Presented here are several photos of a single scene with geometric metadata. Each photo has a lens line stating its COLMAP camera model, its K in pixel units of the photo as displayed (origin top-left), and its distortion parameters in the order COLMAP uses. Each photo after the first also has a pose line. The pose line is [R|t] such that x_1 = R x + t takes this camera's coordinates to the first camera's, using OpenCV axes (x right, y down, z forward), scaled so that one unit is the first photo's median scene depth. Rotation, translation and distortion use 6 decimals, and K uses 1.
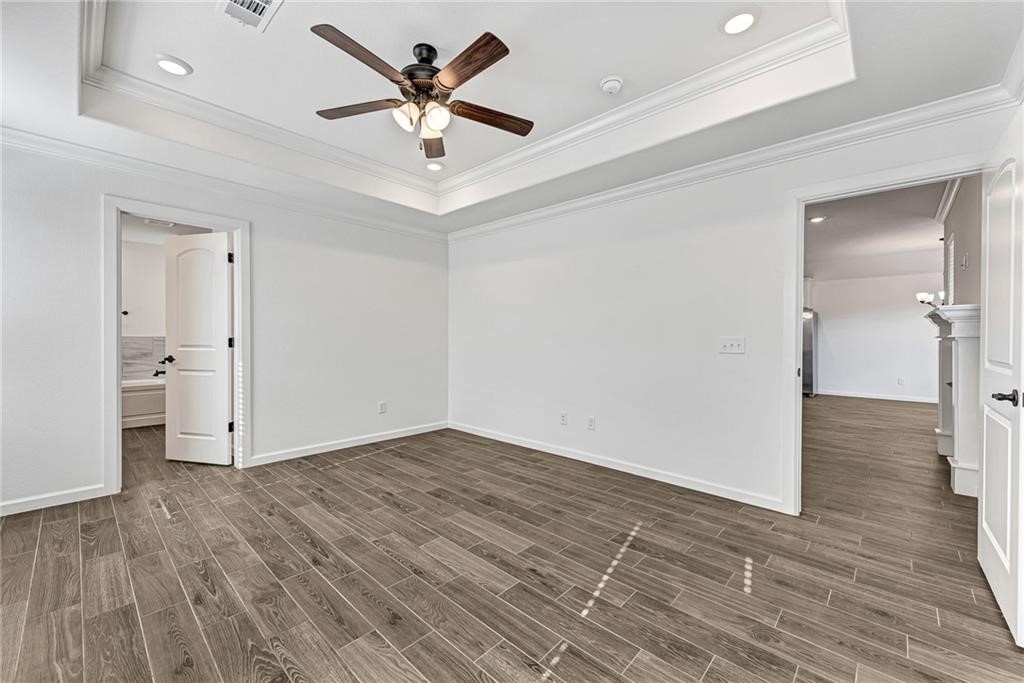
lens RADIAL K [[409.1, 0, 512.0], [0, 409.1, 345.9], [0, 0, 1]] dist [-0.000396, -0.000167]
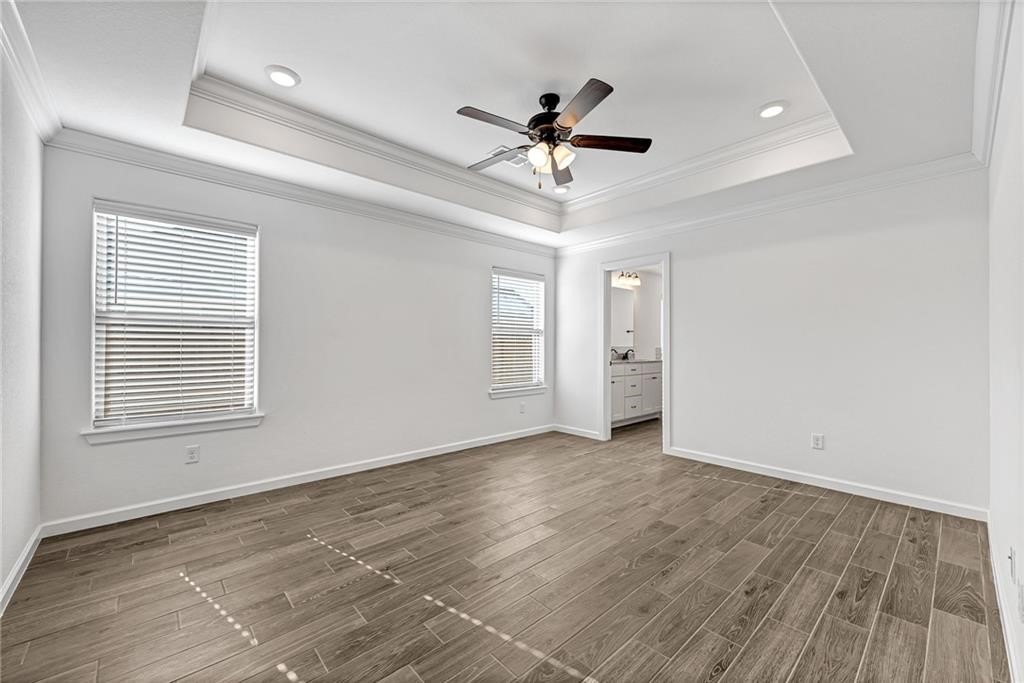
lens RADIAL K [[405.1, 0, 510.8], [0, 405.1, 344.6], [0, 0, 1]] dist [0.007832, -0.000326]
pose [[-0.082113, -0.003444, -0.996617, 0.670547], [-0.024405, 0.999701, -0.001444, -0.017914], [0.996324, 0.024204, -0.082173, 0.698936]]
